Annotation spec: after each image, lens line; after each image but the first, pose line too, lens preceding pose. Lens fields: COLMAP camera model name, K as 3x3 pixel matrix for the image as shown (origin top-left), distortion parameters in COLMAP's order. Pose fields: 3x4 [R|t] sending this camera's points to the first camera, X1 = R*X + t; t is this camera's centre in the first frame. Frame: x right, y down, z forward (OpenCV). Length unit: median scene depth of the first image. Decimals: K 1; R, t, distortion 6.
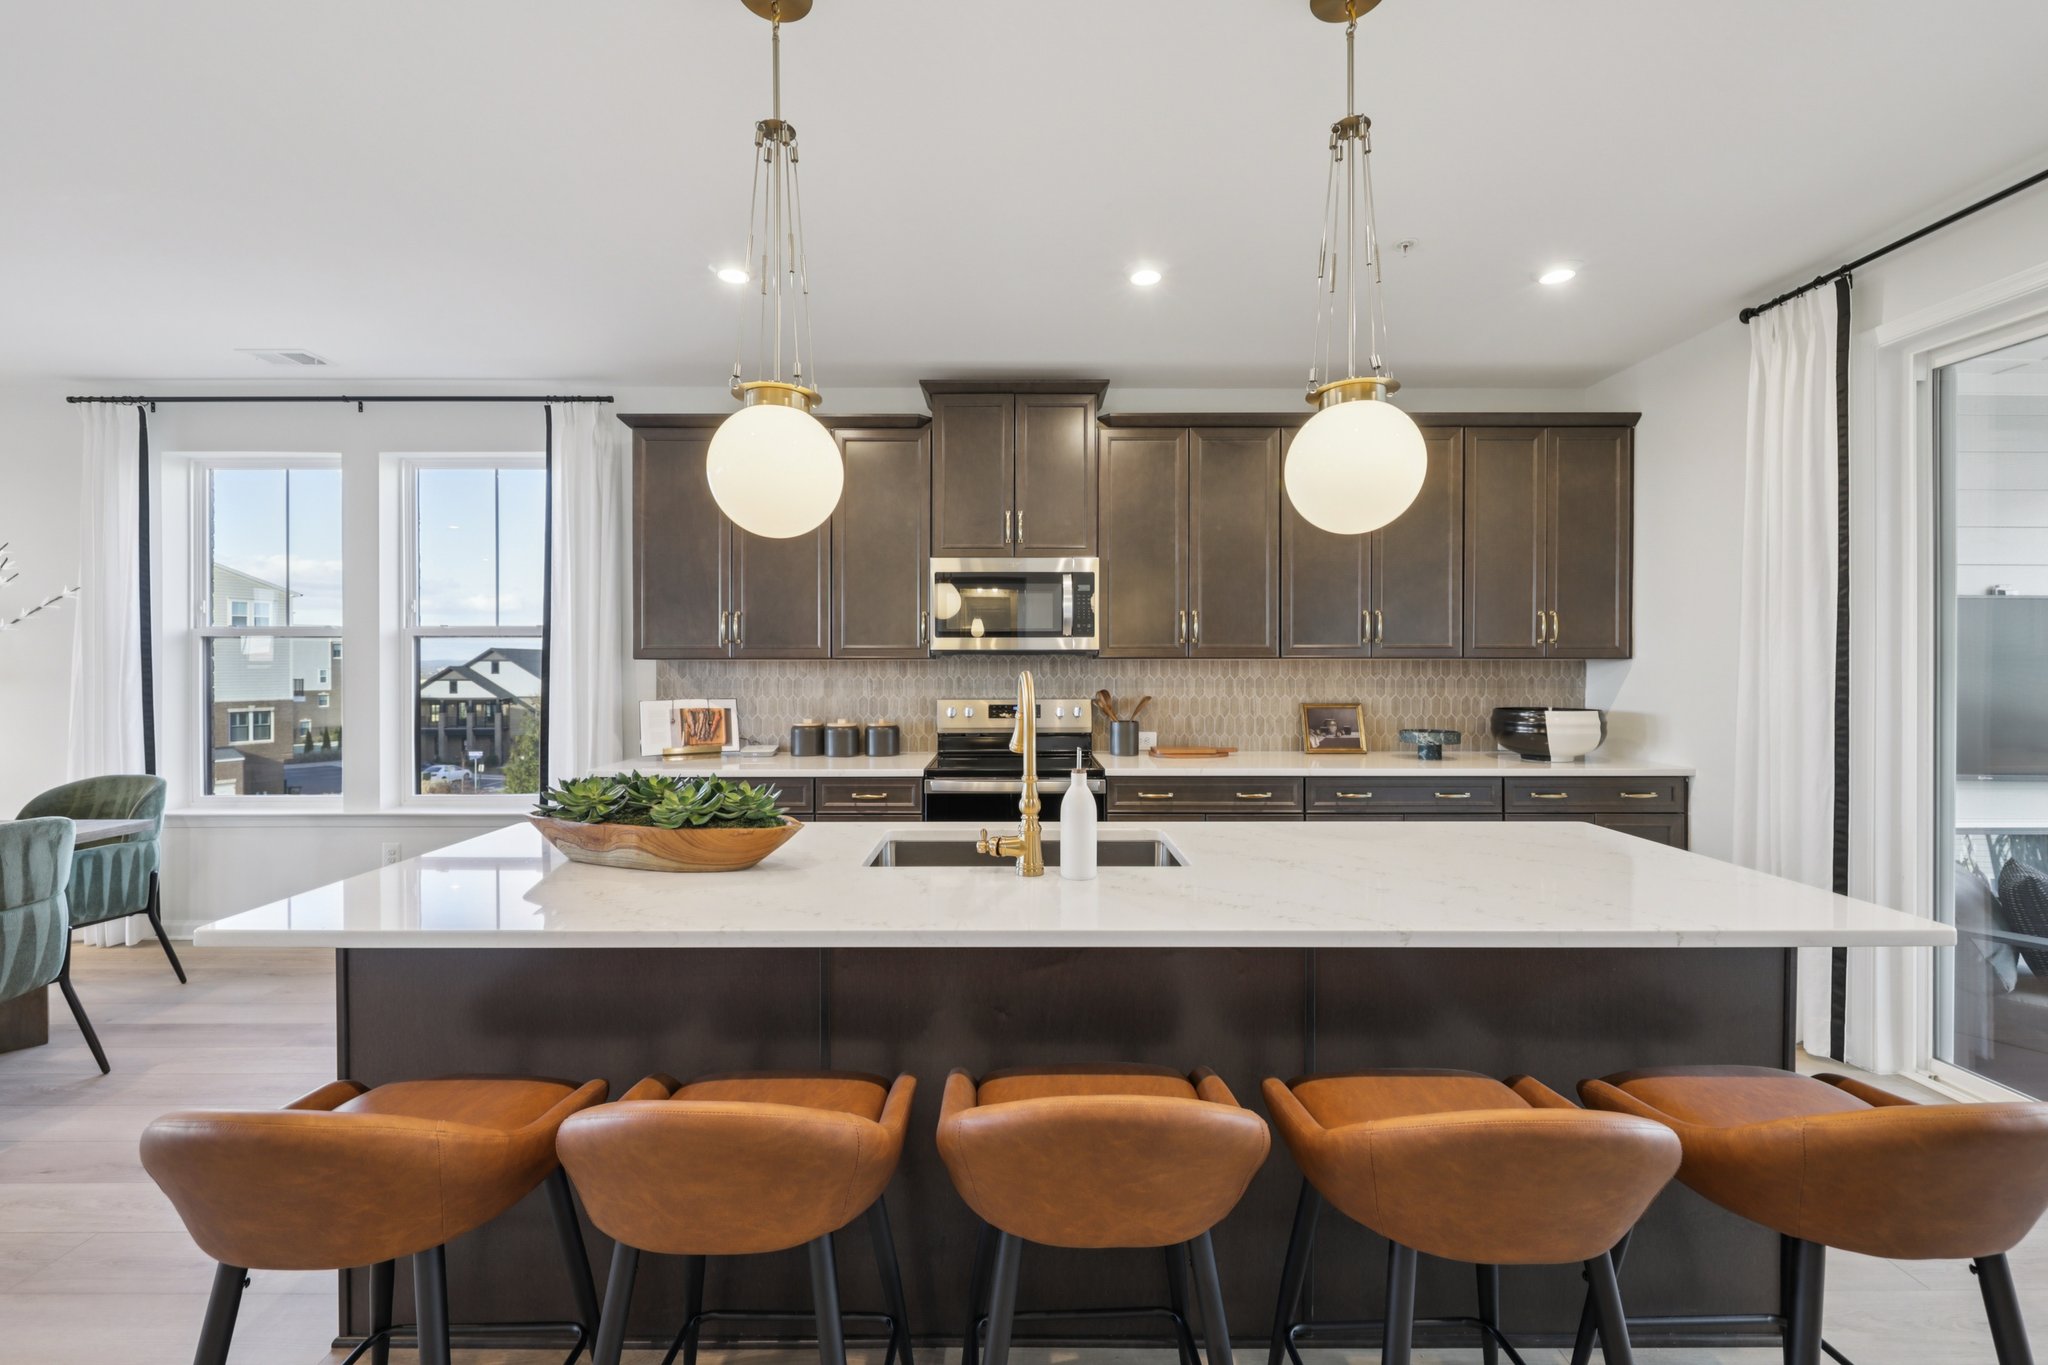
lens RADIAL K [[805.9, 0, 1017.2], [0, 805.9, 673.9], [0, 0, 1]] dist [0.000494, -0.000552]
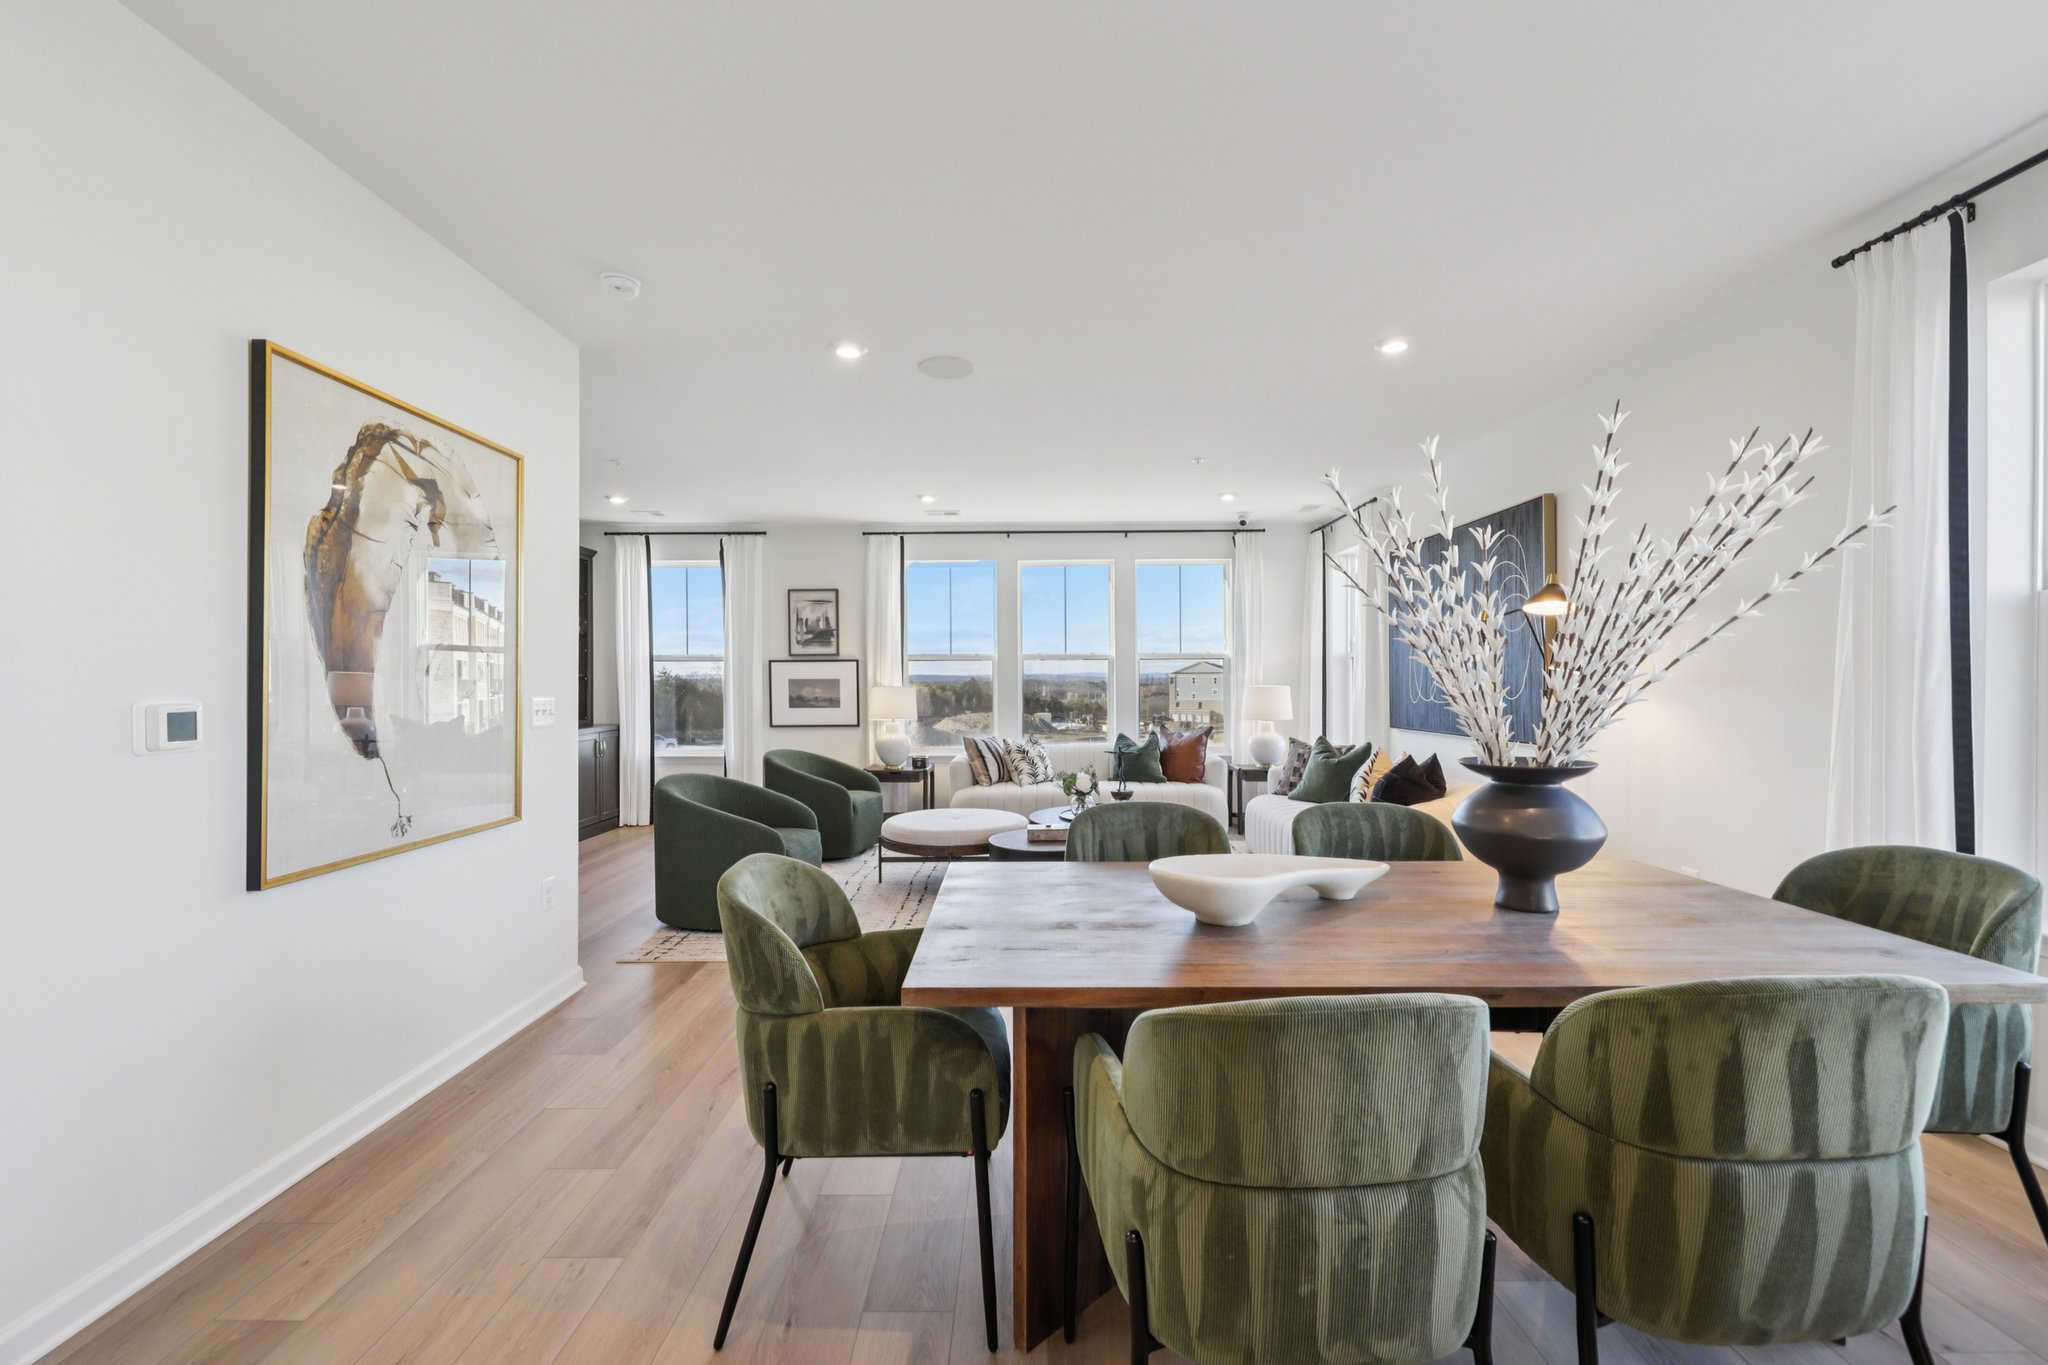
lens RADIAL K [[862.9, 0, 1025.1], [0, 862.9, 676.7], [0, 0, 1]] dist [0.003280, -0.000144]
pose [[0.002495, -0.004450, -0.999987, -0.461121], [-0.010090, 0.999939, -0.004475, 0.013000], [0.999946, 0.010101, 0.002450, 0.327514]]
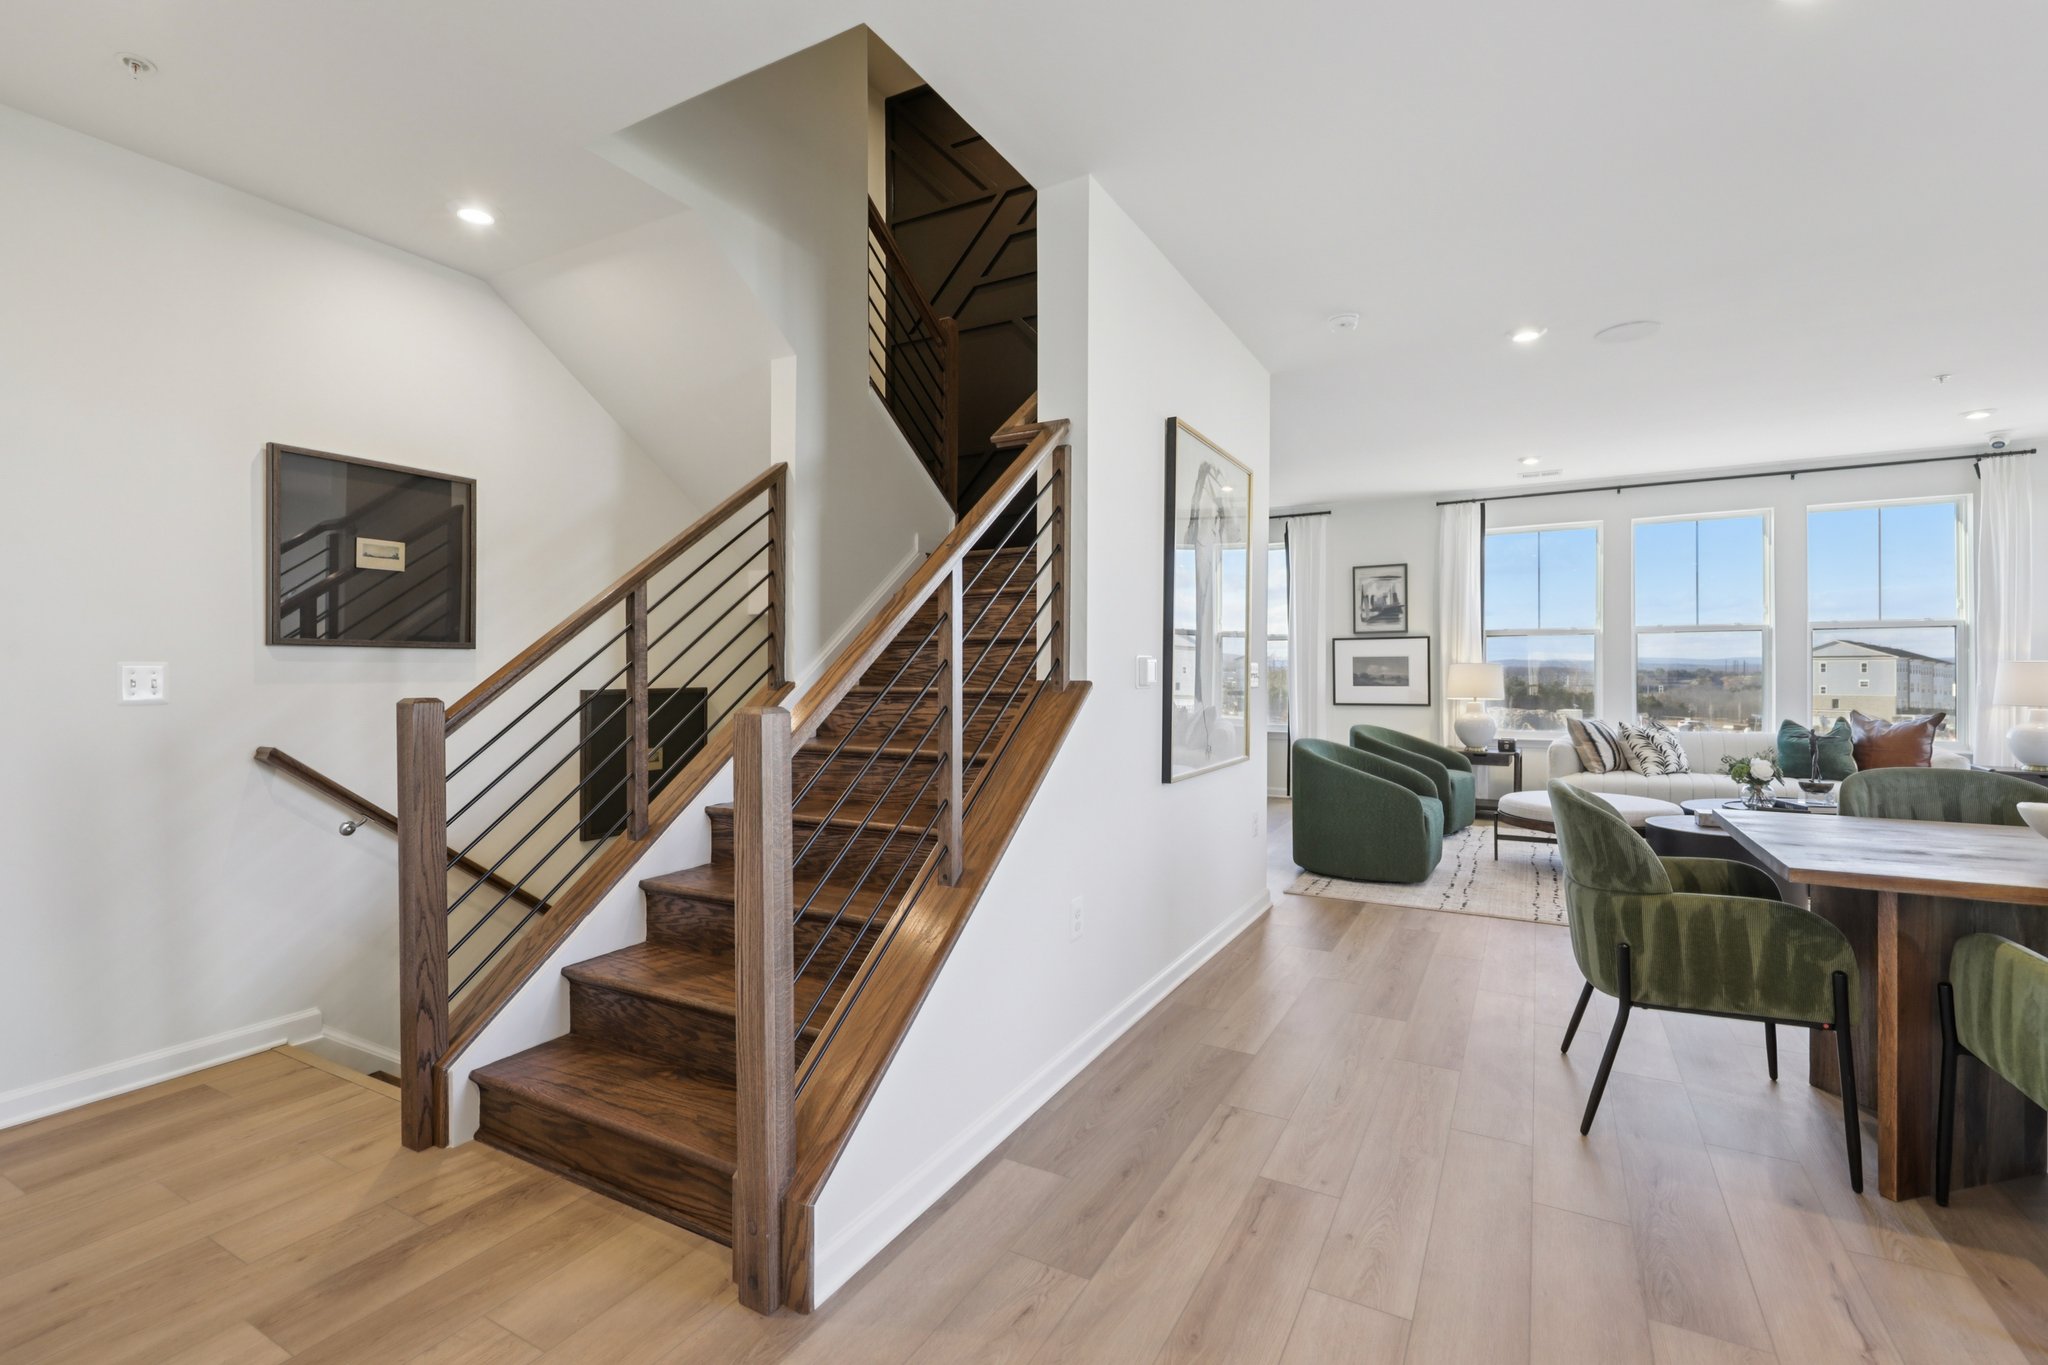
lens RADIAL K [[938.5, 0, 1005.4], [0, 938.5, 669.1], [0, 0, 1]] dist [0.018165, -0.008876]
pose [[-0.497086, 0.001958, -0.867699, -0.153541], [-0.007197, 0.999954, 0.006379, 0.036929], [0.867671, 0.009416, -0.497049, 0.152680]]
